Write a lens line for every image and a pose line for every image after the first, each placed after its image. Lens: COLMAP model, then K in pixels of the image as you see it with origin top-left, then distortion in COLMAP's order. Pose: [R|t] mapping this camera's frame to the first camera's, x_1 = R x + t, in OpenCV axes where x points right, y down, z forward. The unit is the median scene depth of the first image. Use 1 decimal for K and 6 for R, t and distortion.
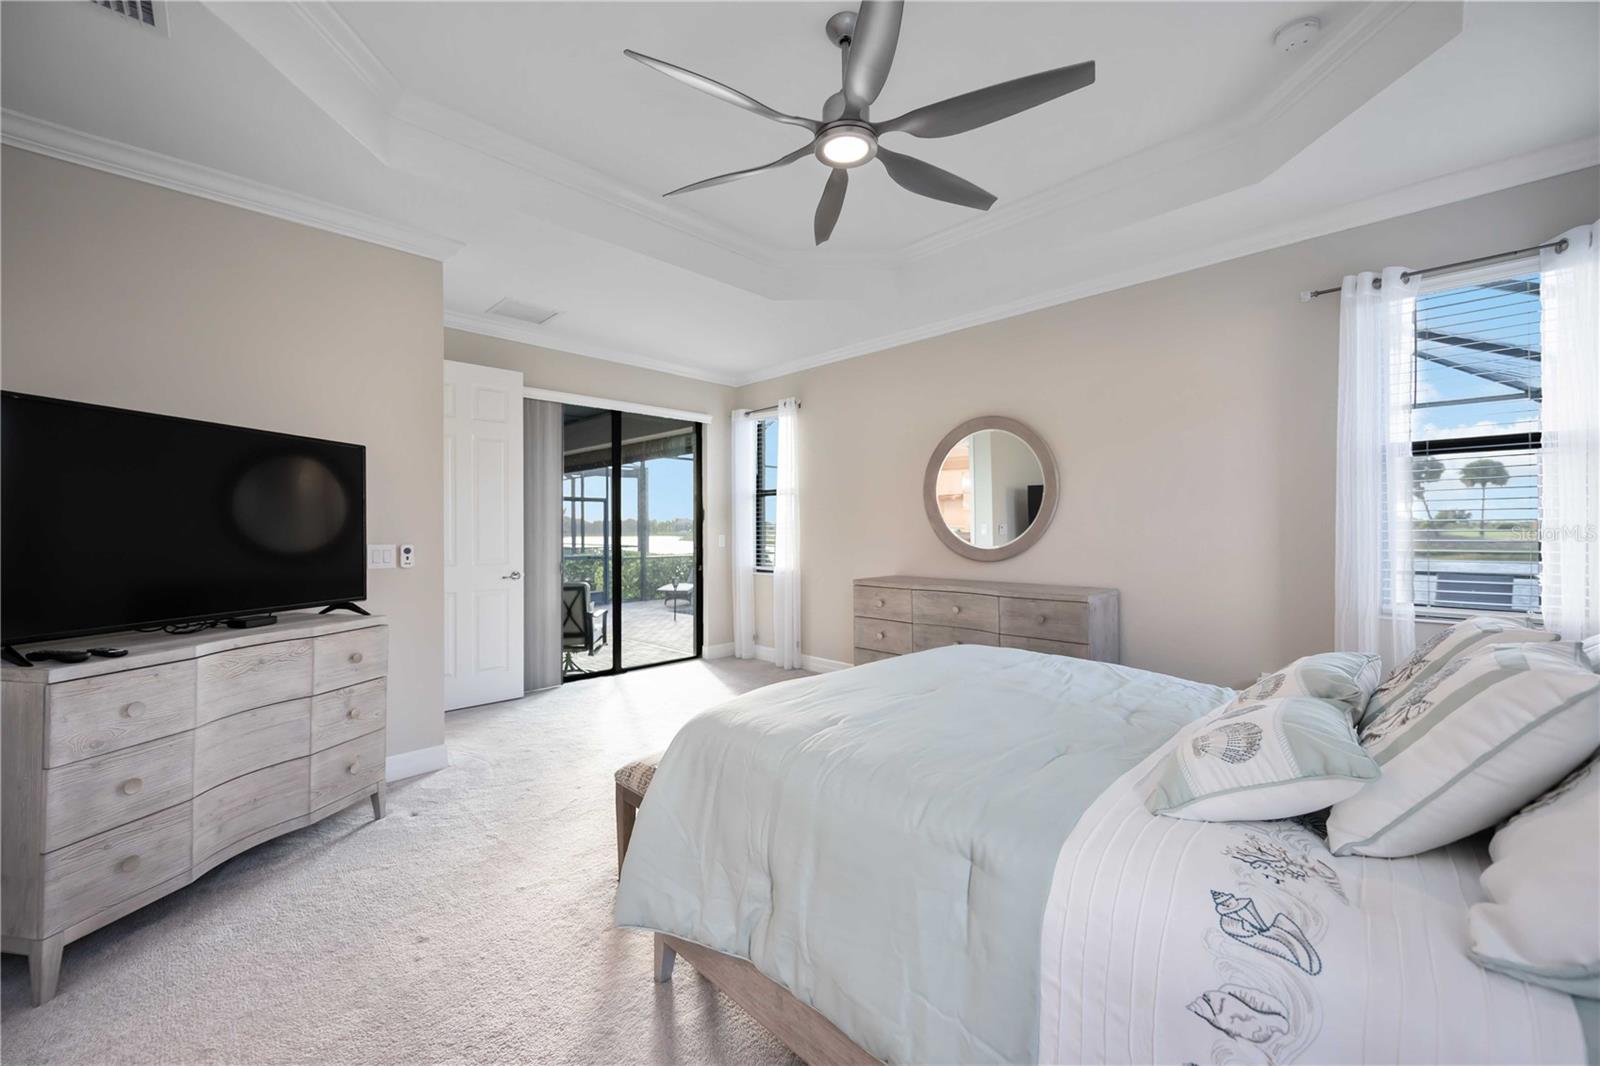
lens RADIAL K [[631.9, 0, 797.7], [0, 631.9, 527.0], [0, 0, 1]] dist [0.006717, -0.000105]
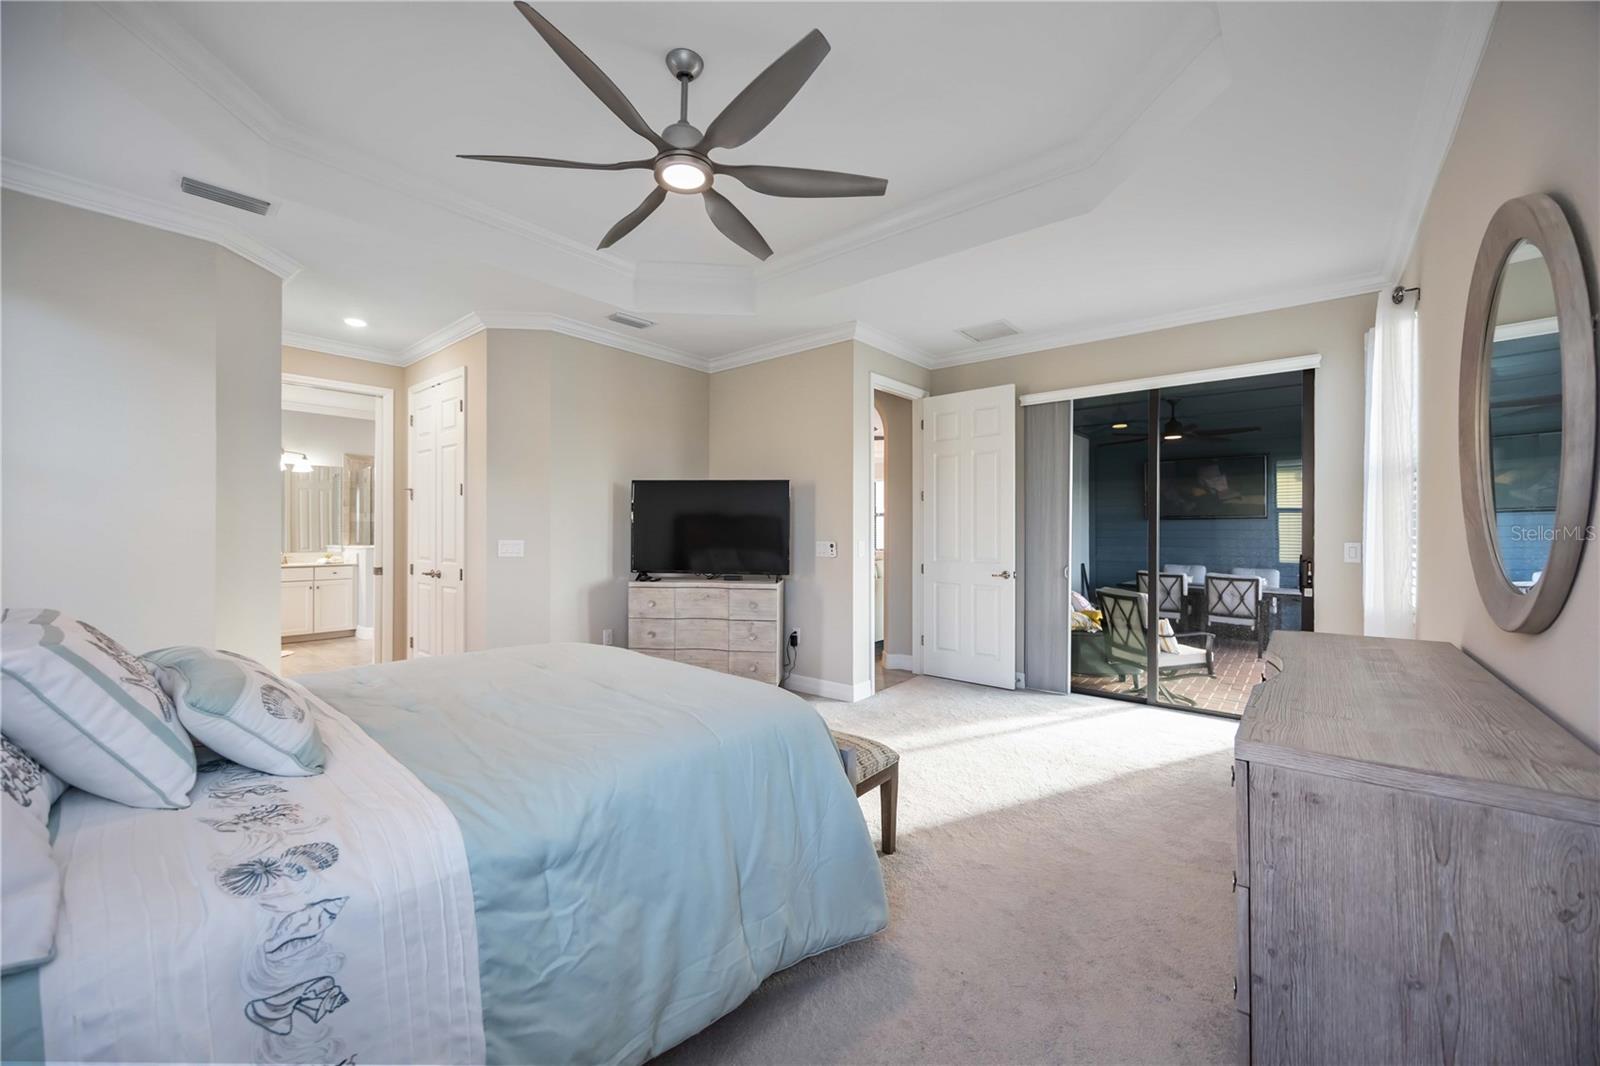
lens RADIAL K [[631.9, 0, 798.5], [0, 631.9, 528.2], [0, 0, 1]] dist [0.006717, -0.000105]
pose [[0.094236, 0.001829, -0.995548, 0.641948], [-0.001840, 0.999997, 0.001663, -0.003601], [0.995548, 0.001675, 0.094239, 0.597369]]
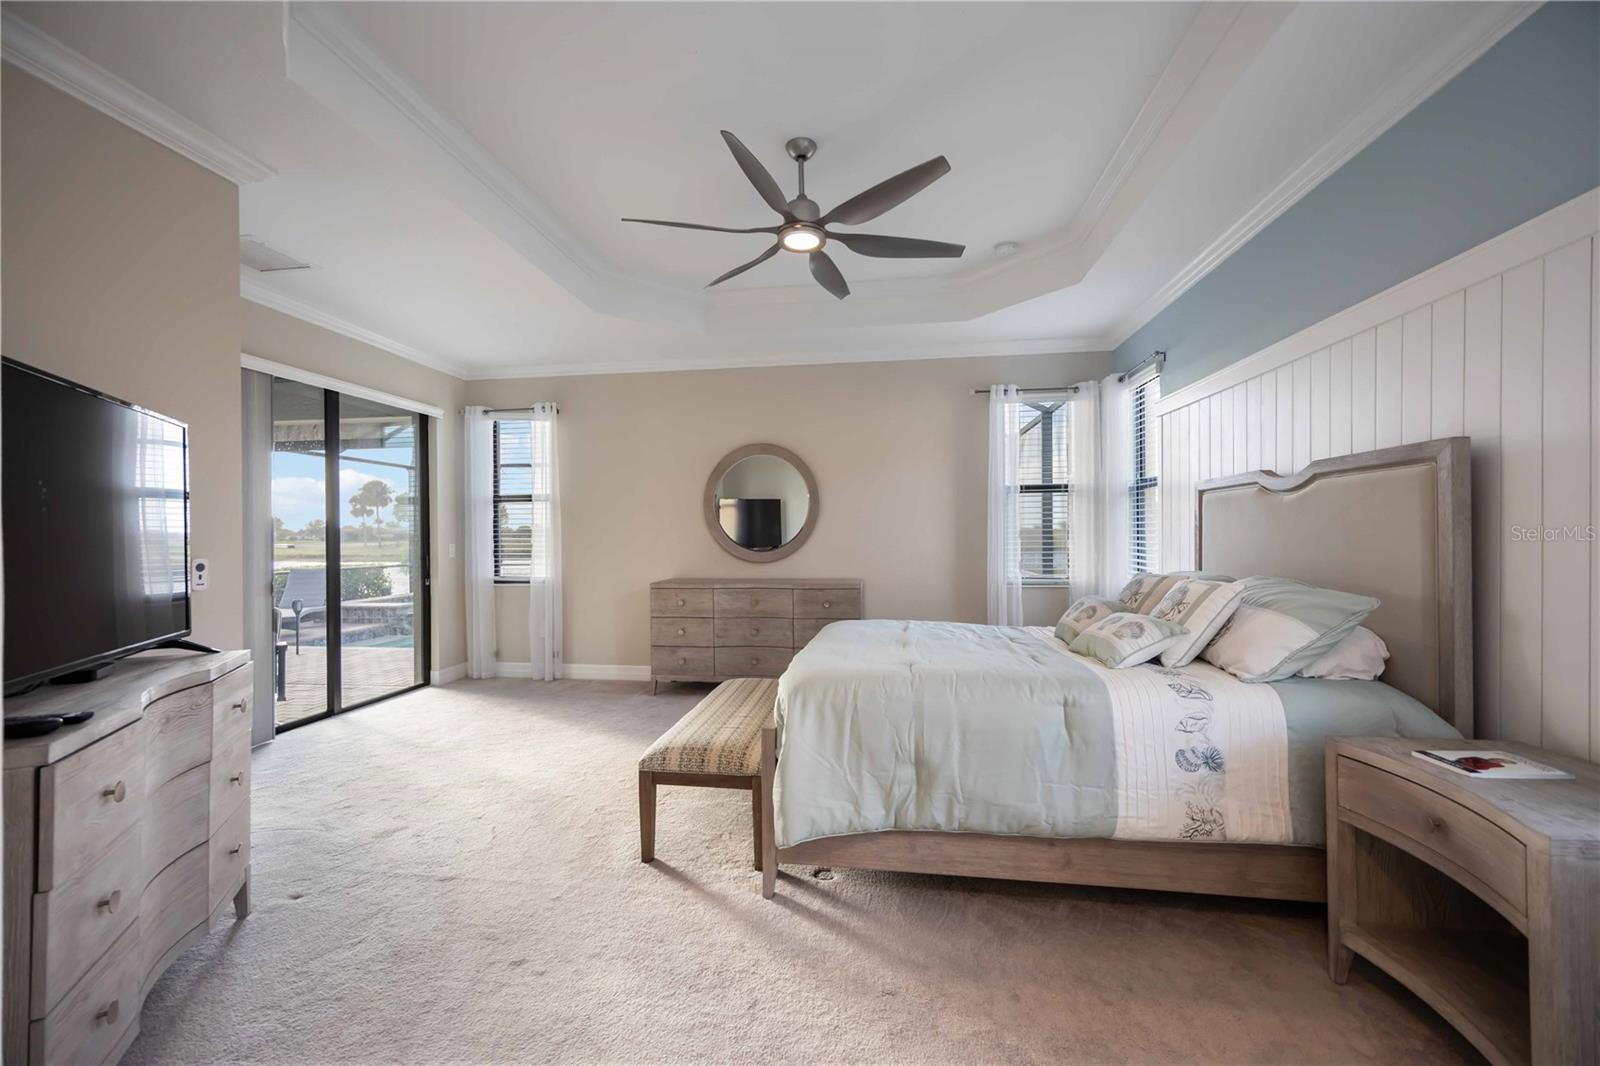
lens RADIAL K [[631.9, 0, 797.1], [0, 631.9, 534.5], [0, 0, 1]] dist [0.006717, -0.000105]
pose [[0.794094, -0.001323, 0.607794, -0.384731], [0.002045, 0.999998, -0.000496, 0.001028], [-0.607792, 0.001637, 0.794095, -0.009477]]
